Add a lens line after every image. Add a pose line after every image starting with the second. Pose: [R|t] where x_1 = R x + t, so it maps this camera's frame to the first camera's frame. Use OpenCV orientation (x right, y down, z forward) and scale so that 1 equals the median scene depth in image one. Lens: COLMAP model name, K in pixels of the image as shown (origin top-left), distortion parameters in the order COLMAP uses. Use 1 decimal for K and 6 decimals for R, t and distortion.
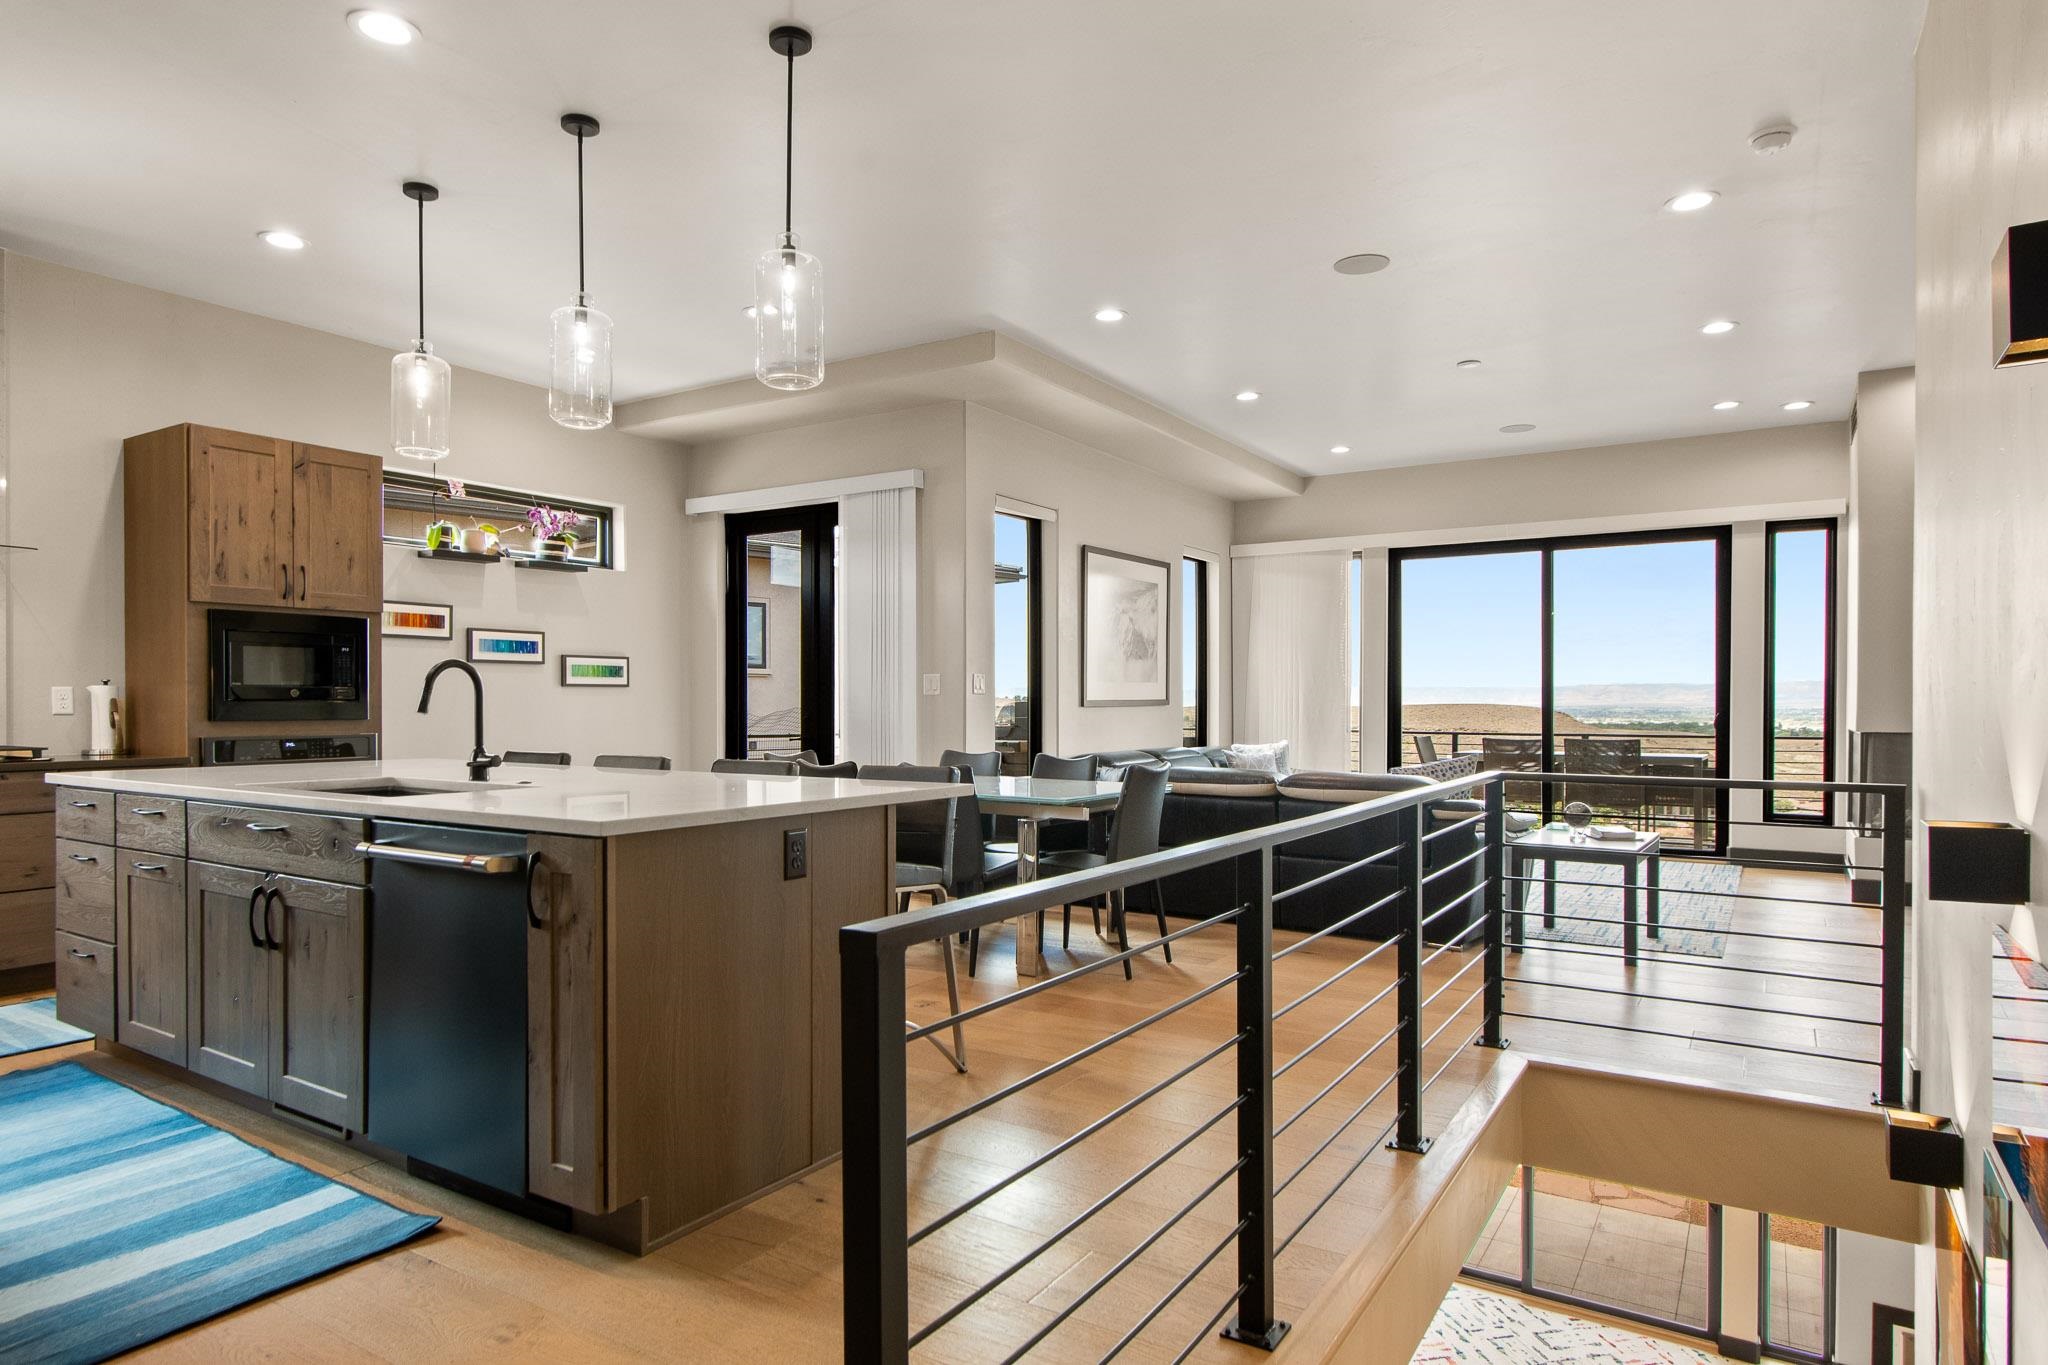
lens RADIAL K [[1180.2, 0, 1013.3], [0, 1180.2, 703.8], [0, 0, 1]] dist [-0.008007, 0.000850]
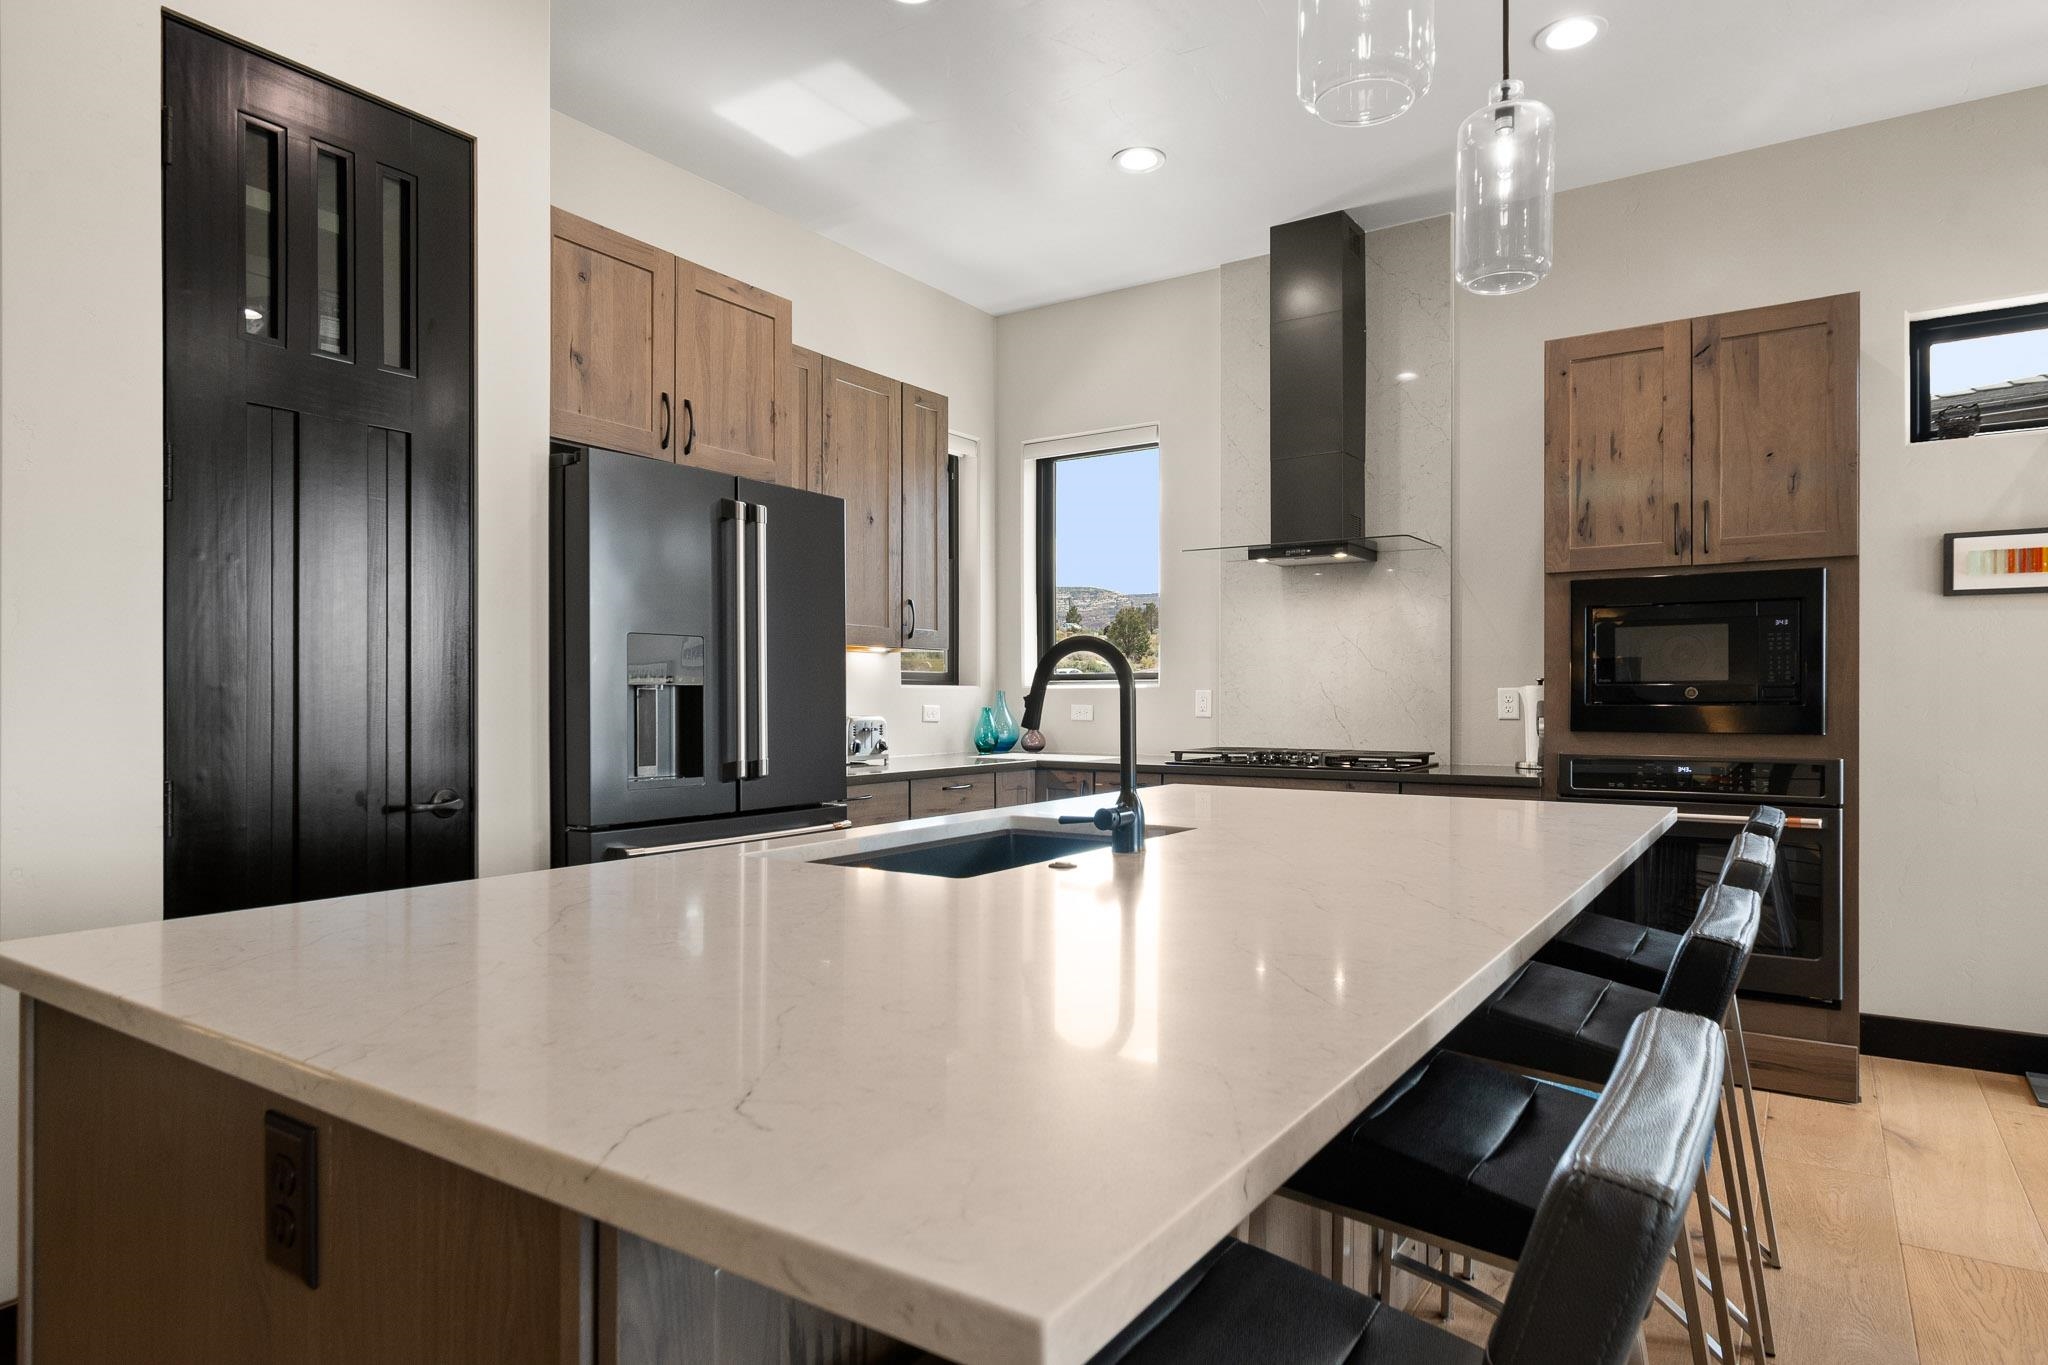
lens RADIAL K [[1180.2, 0, 1013.3], [0, 1180.2, 703.8], [0, 0, 1]] dist [-0.008007, 0.000850]
pose [[-0.025528, 0.002331, -0.999671, 0.051910], [-0.001558, 0.999996, 0.002372, -0.003016], [0.999673, 0.001618, -0.025525, 0.480127]]
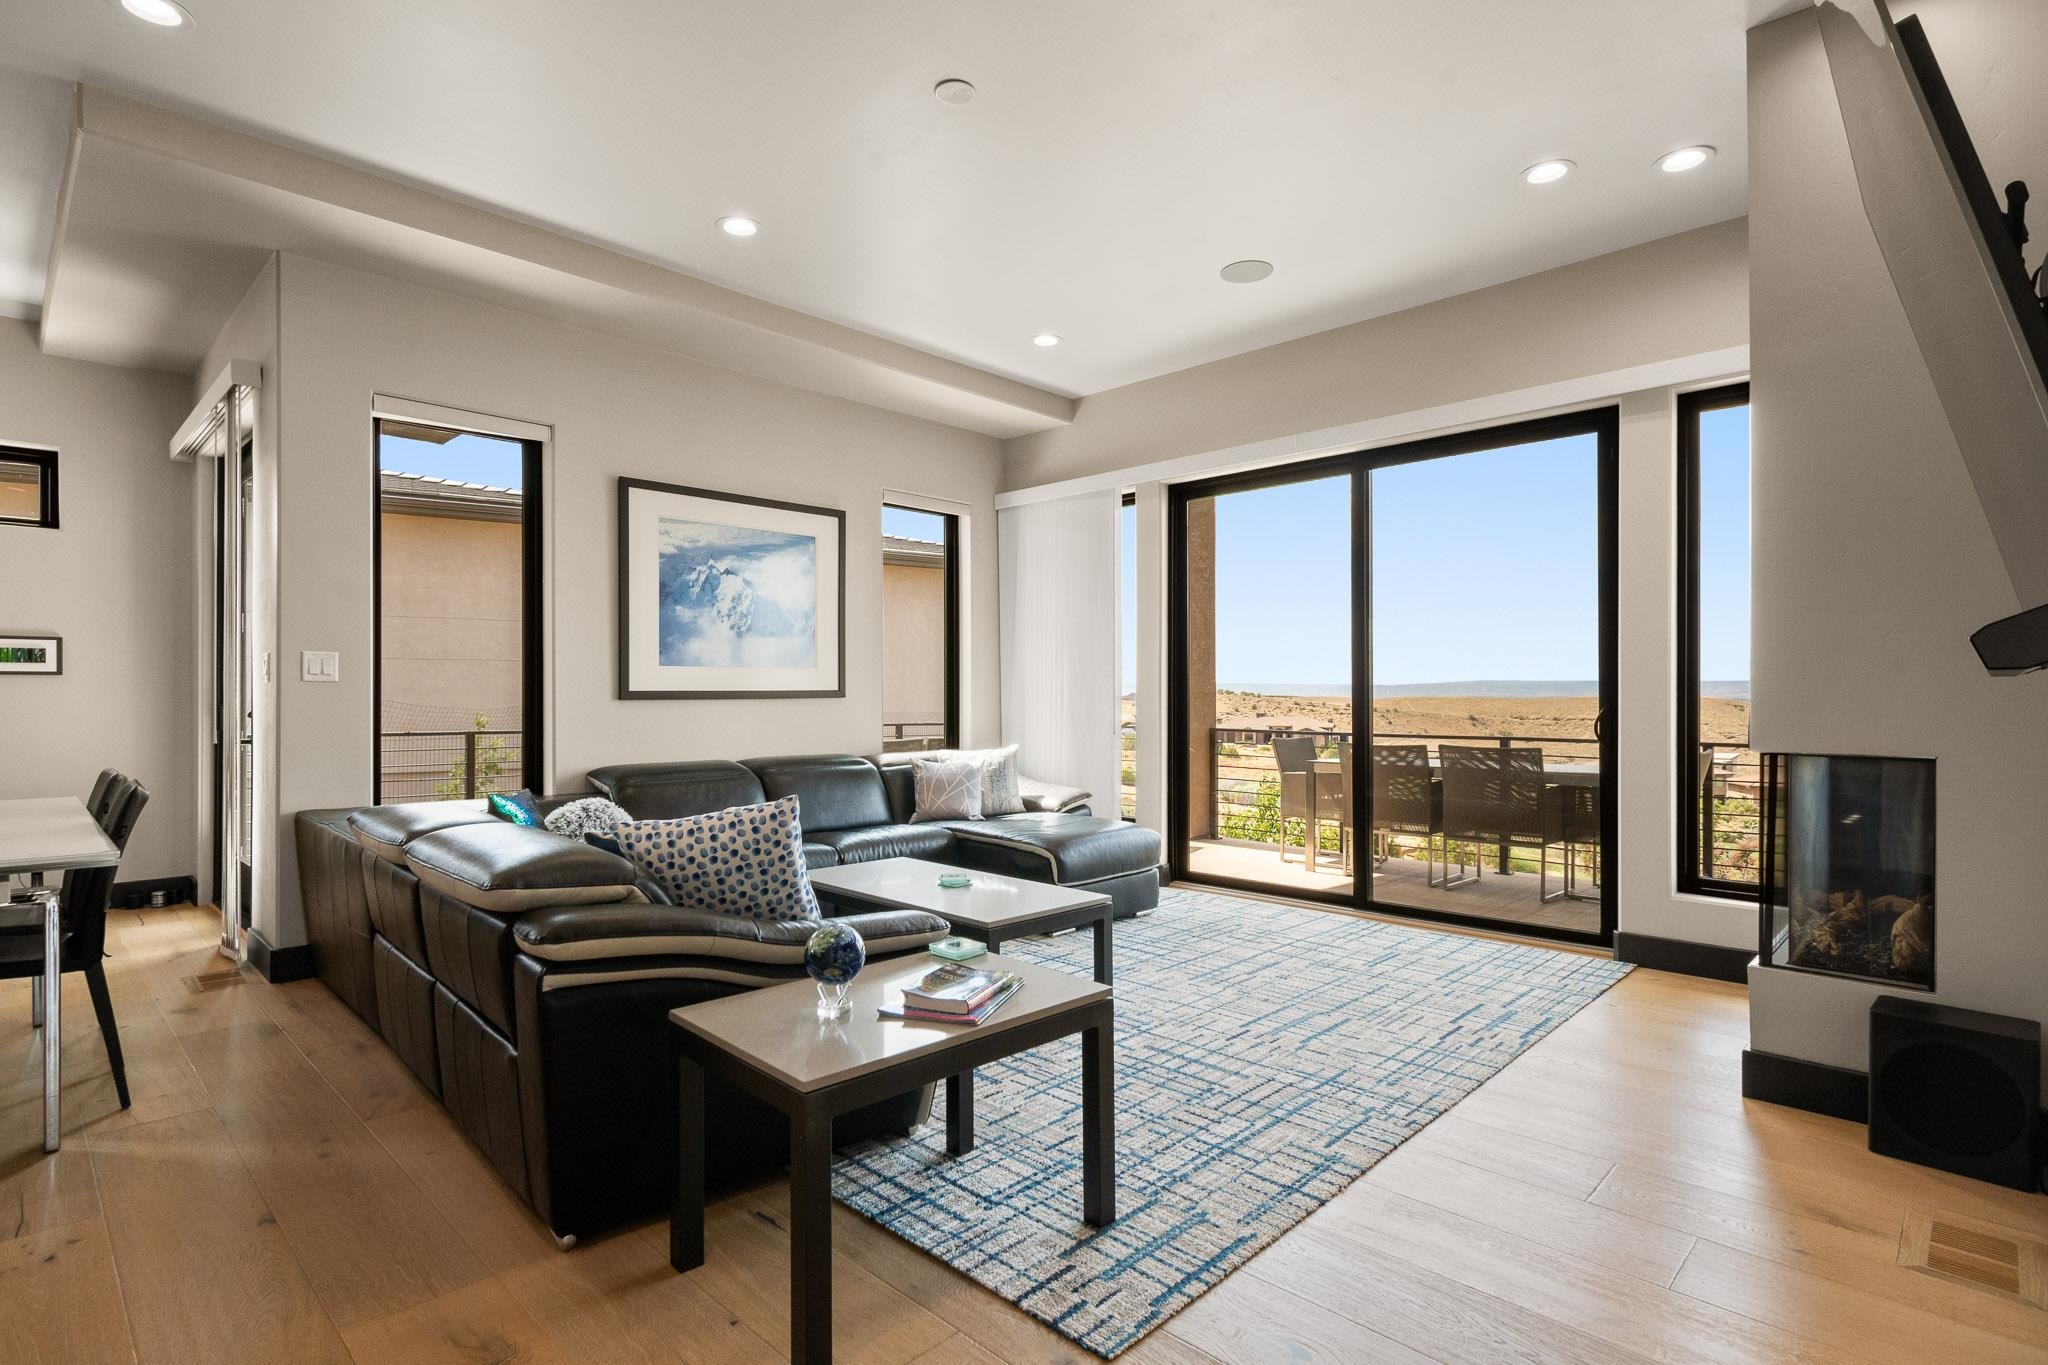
lens RADIAL K [[1008.5, 0, 1019.1], [0, 1008.5, 696.2], [0, 0, 1]] dist [0.000932, -0.000044]
pose [[0.981564, -0.001744, -0.191127, 0.477228], [0.001205, 0.999995, -0.002935, 0.003100], [0.191131, 0.002650, 0.981561, 0.497872]]
